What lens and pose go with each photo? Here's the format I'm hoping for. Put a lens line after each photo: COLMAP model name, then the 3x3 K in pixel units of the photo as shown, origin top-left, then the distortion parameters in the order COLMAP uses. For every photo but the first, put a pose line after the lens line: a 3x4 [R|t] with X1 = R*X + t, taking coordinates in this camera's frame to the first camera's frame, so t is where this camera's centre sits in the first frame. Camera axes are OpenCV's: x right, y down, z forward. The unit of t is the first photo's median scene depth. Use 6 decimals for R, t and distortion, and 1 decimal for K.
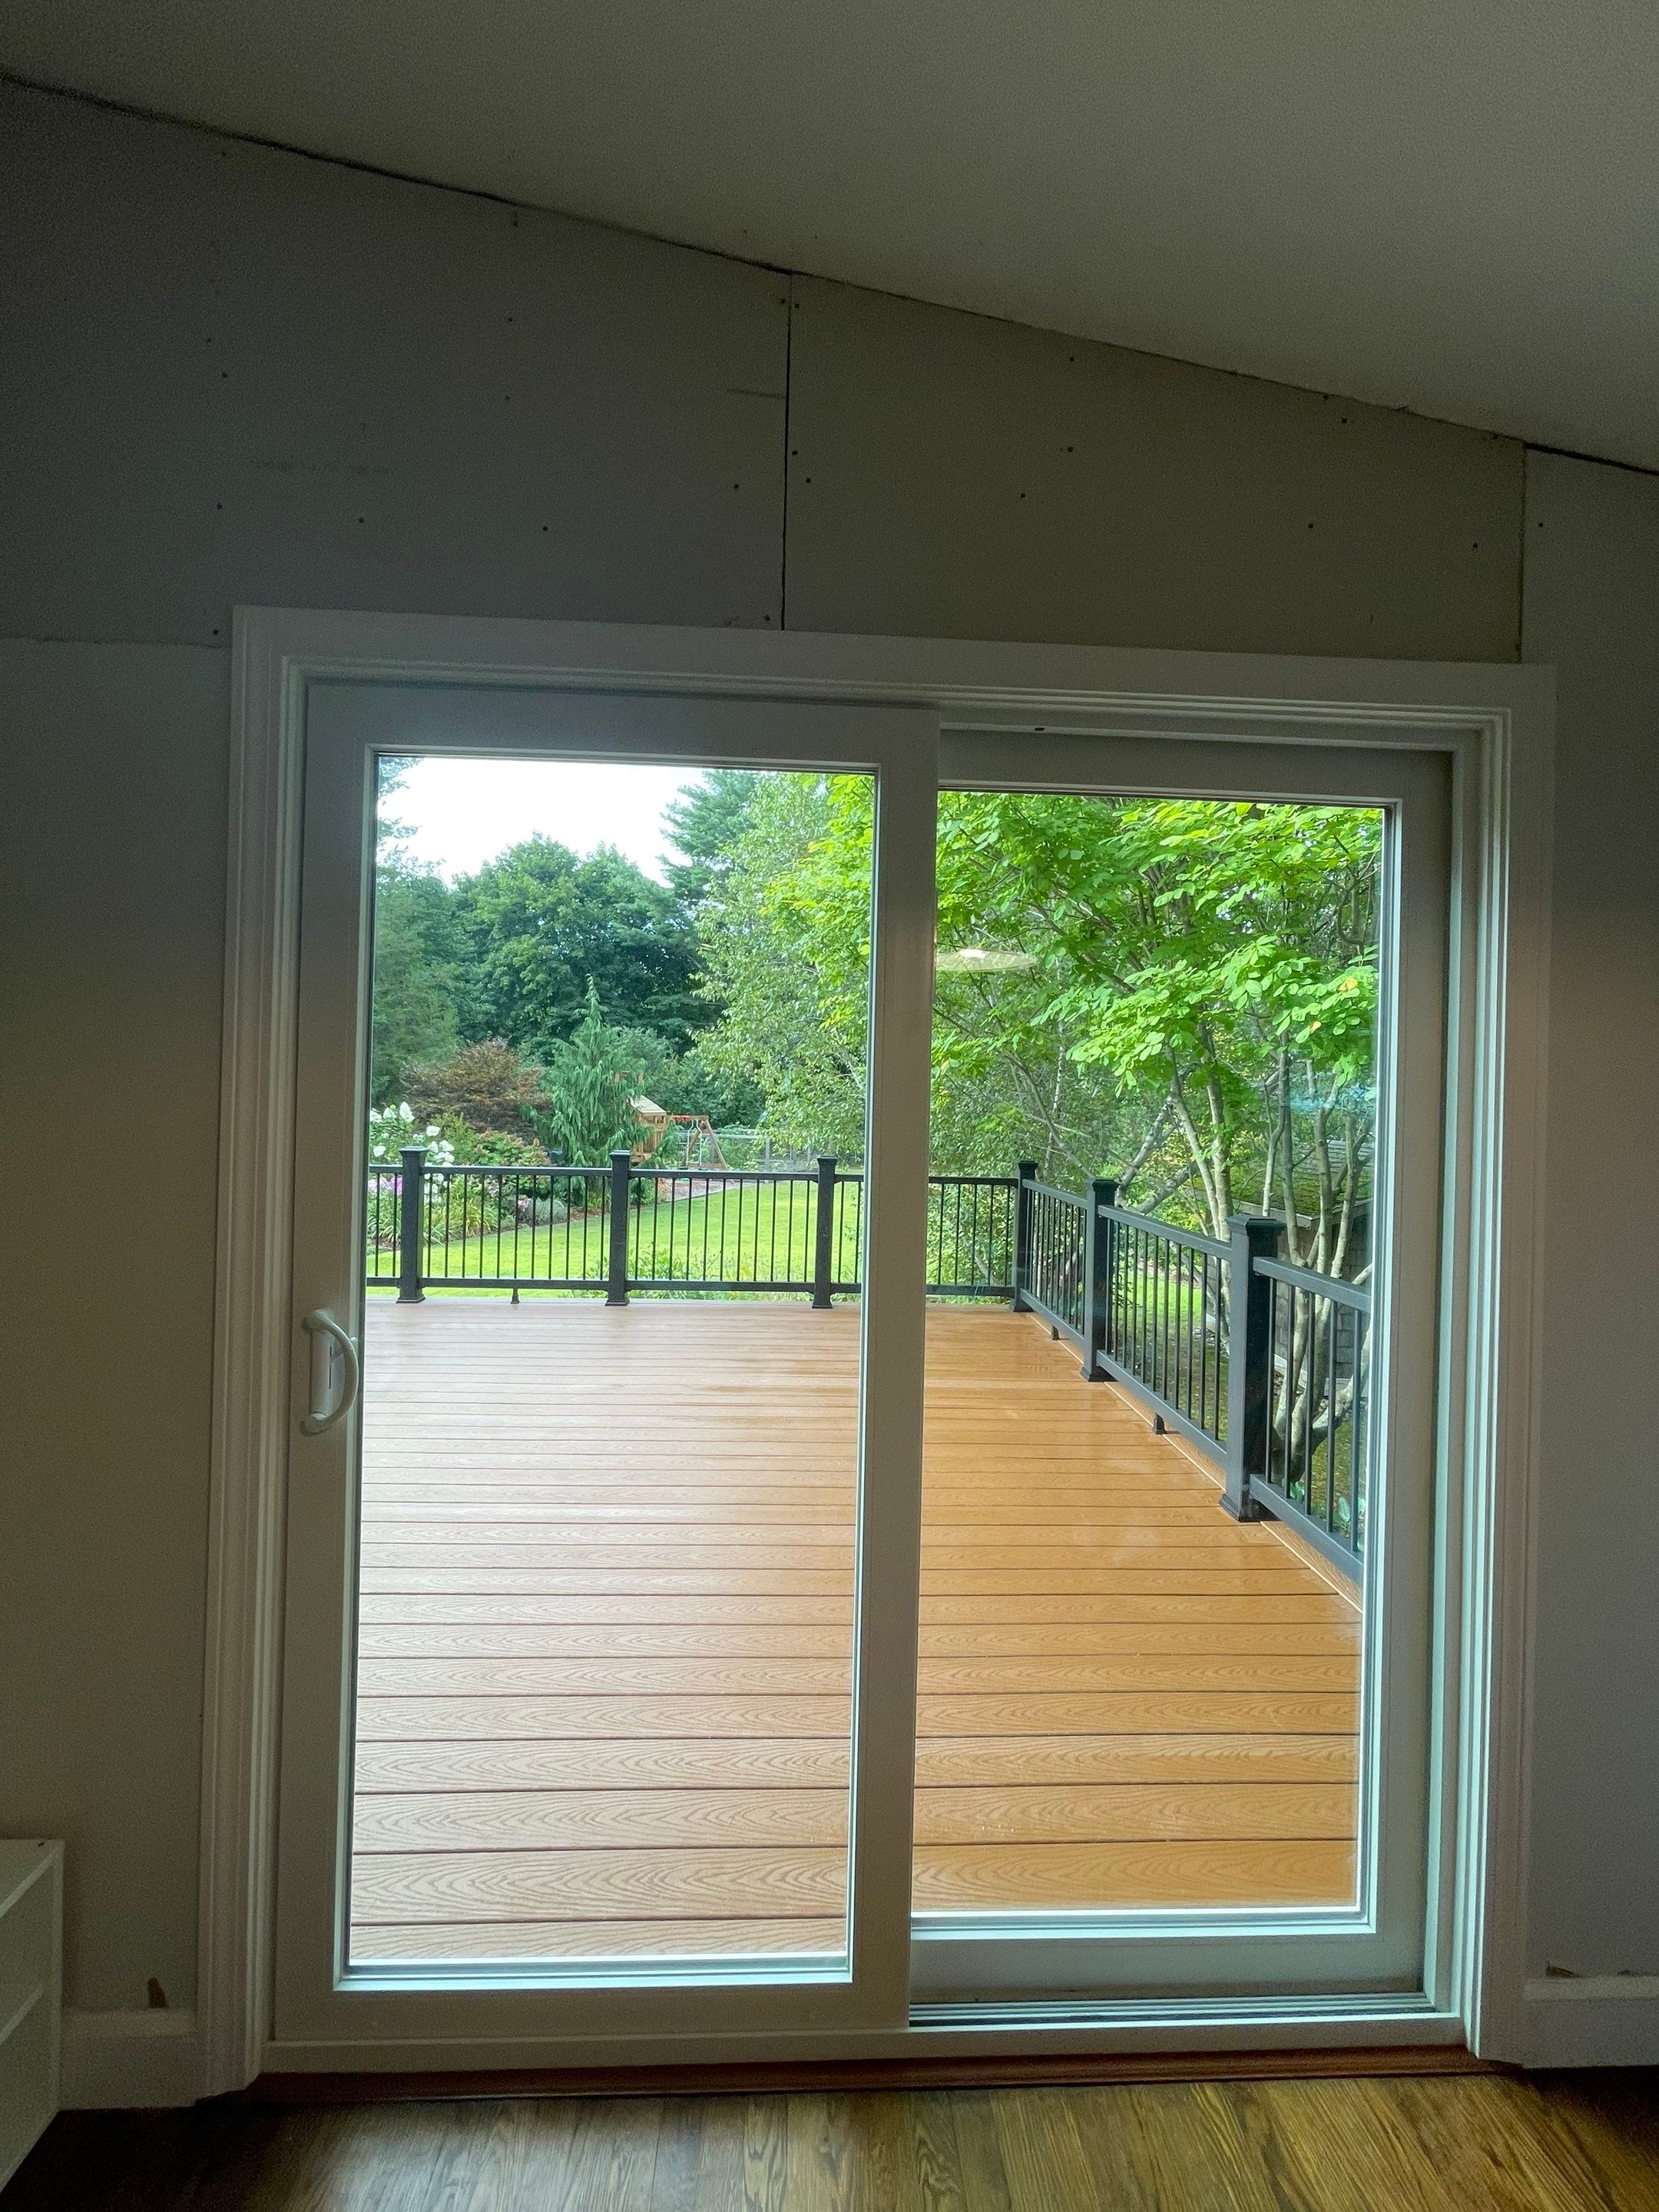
lens RADIAL K [[886.8, 0, 818.1], [0, 886.8, 1105.5], [0, 0, 1]] dist [0.000319, 0.000094]
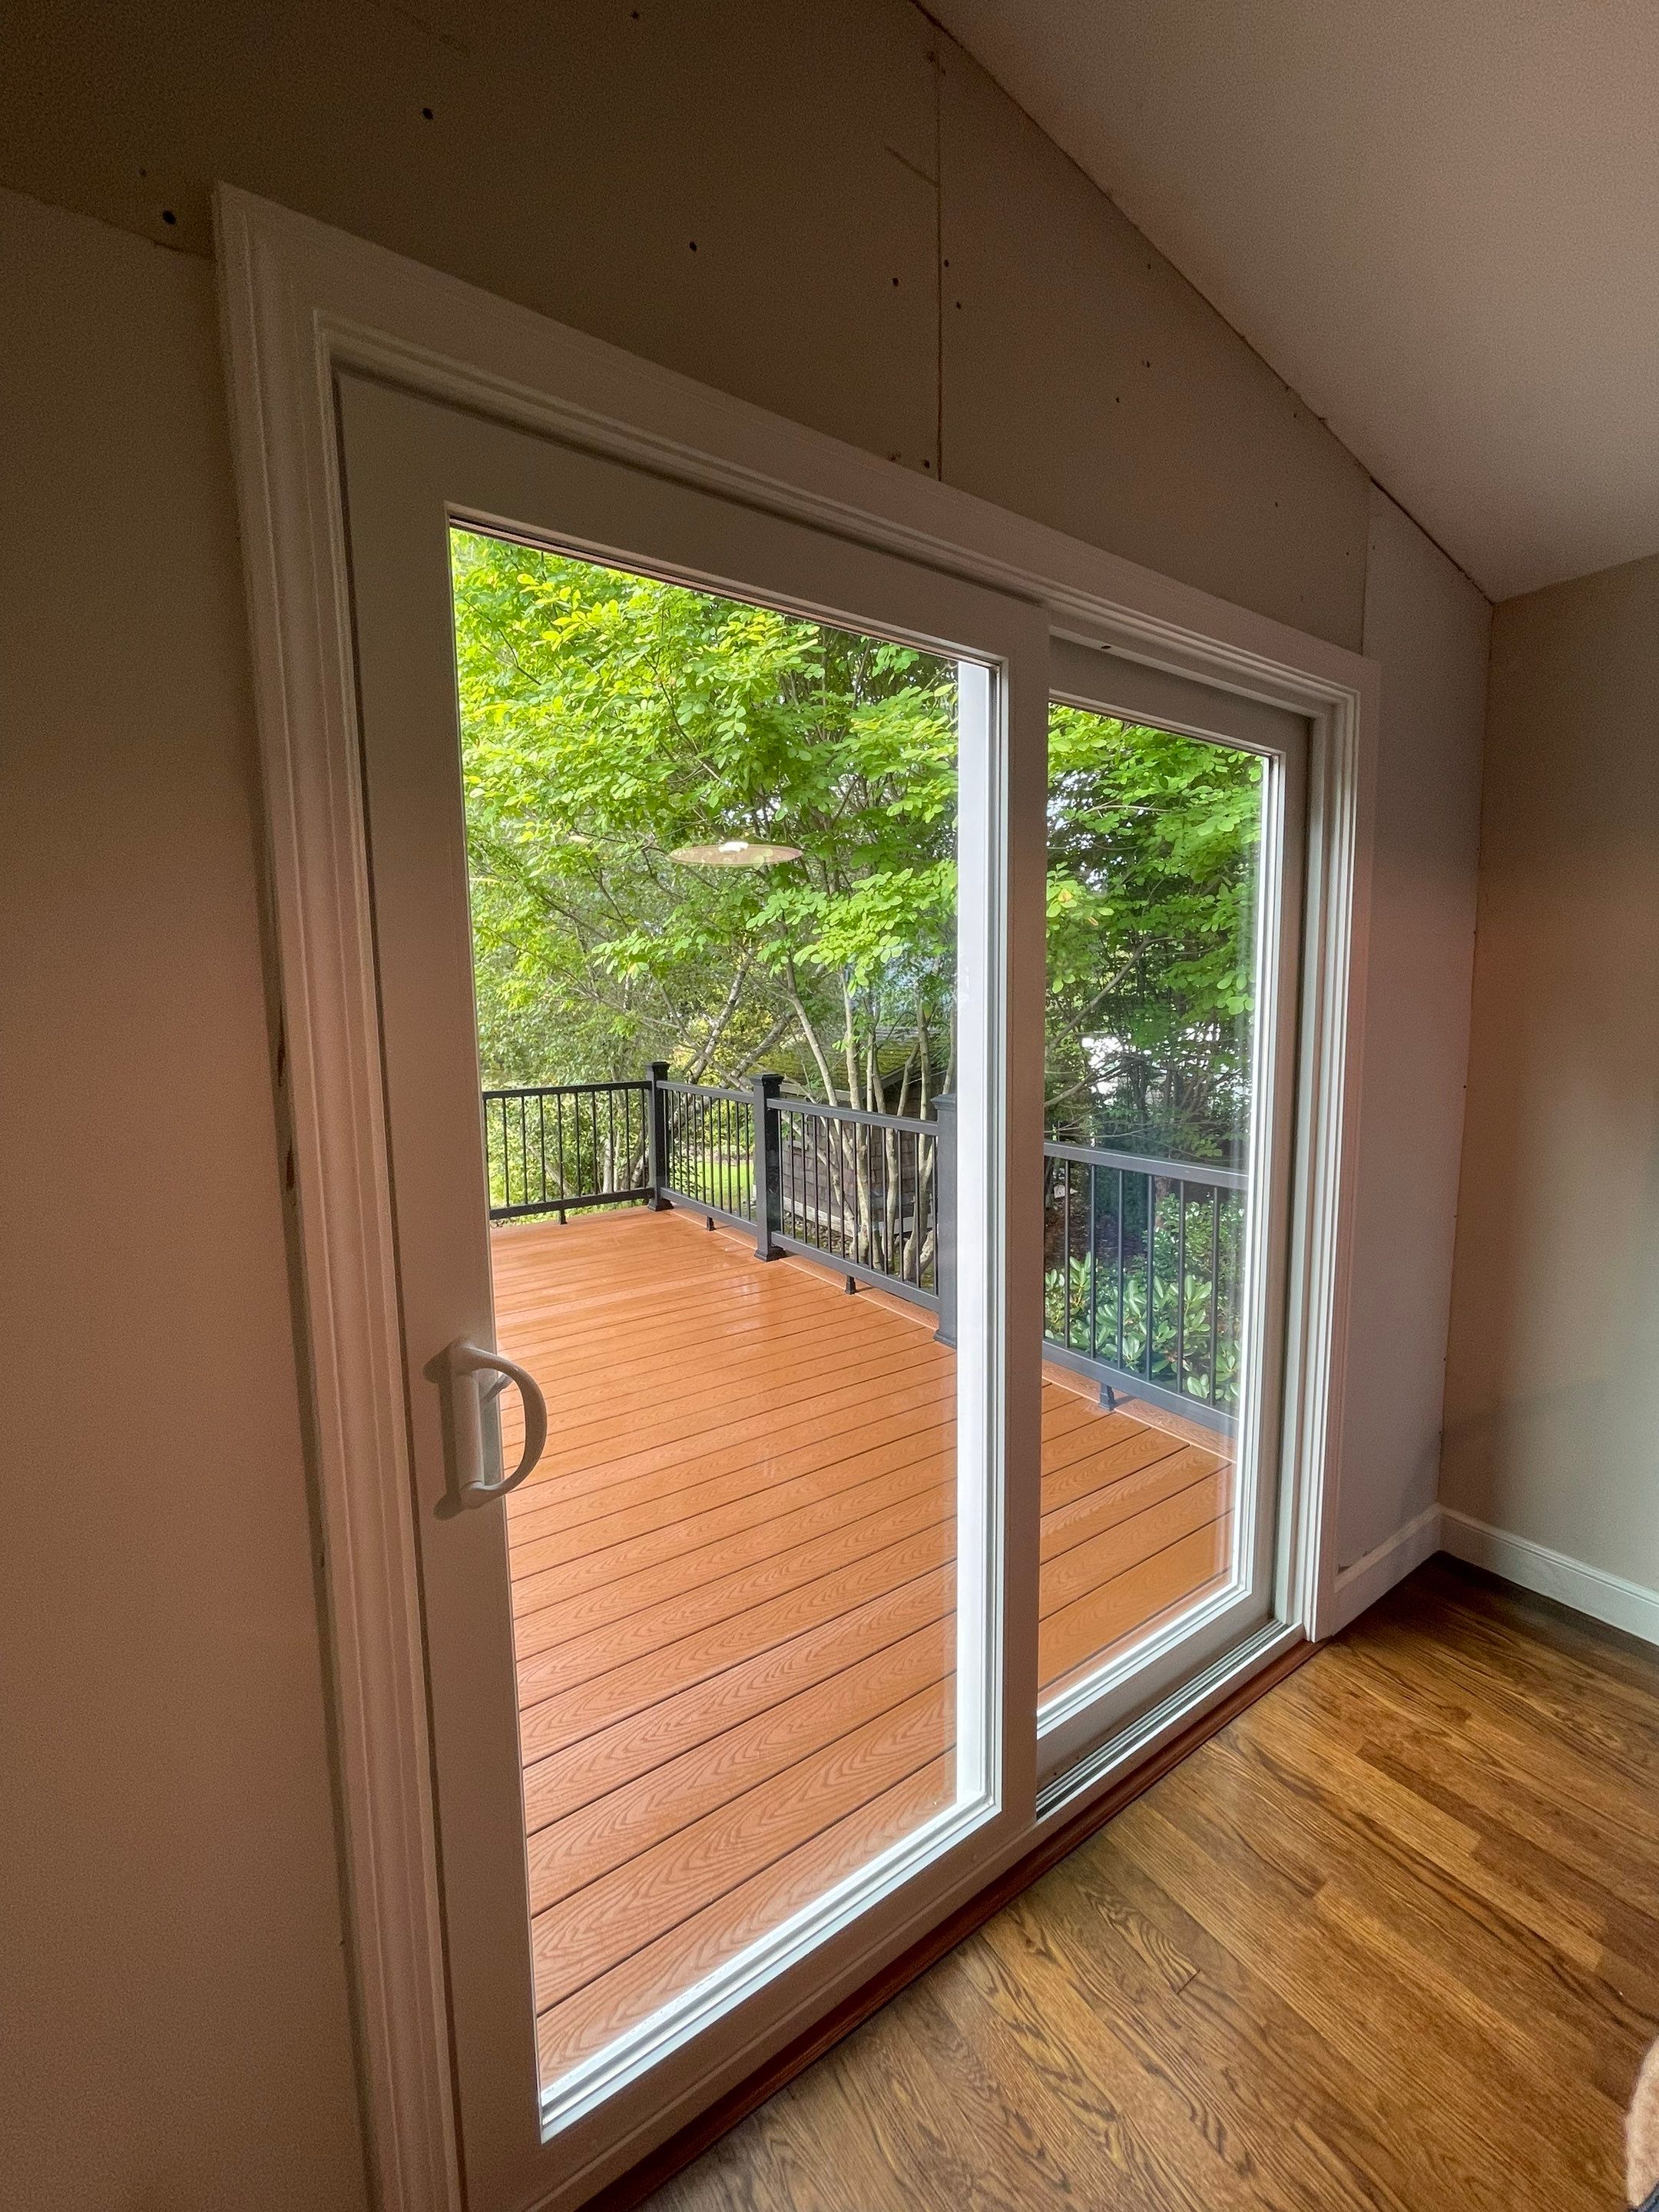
lens RADIAL K [[880.1, 0, 829.5], [0, 880.1, 1106.0], [0, 0, 1]] dist [-0.002255, -0.000148]
pose [[0.850670, -0.100661, 0.515973, -0.406601], [0.040343, 0.991102, 0.126842, -0.023980], [-0.524150, -0.087085, 0.847162, 0.168194]]
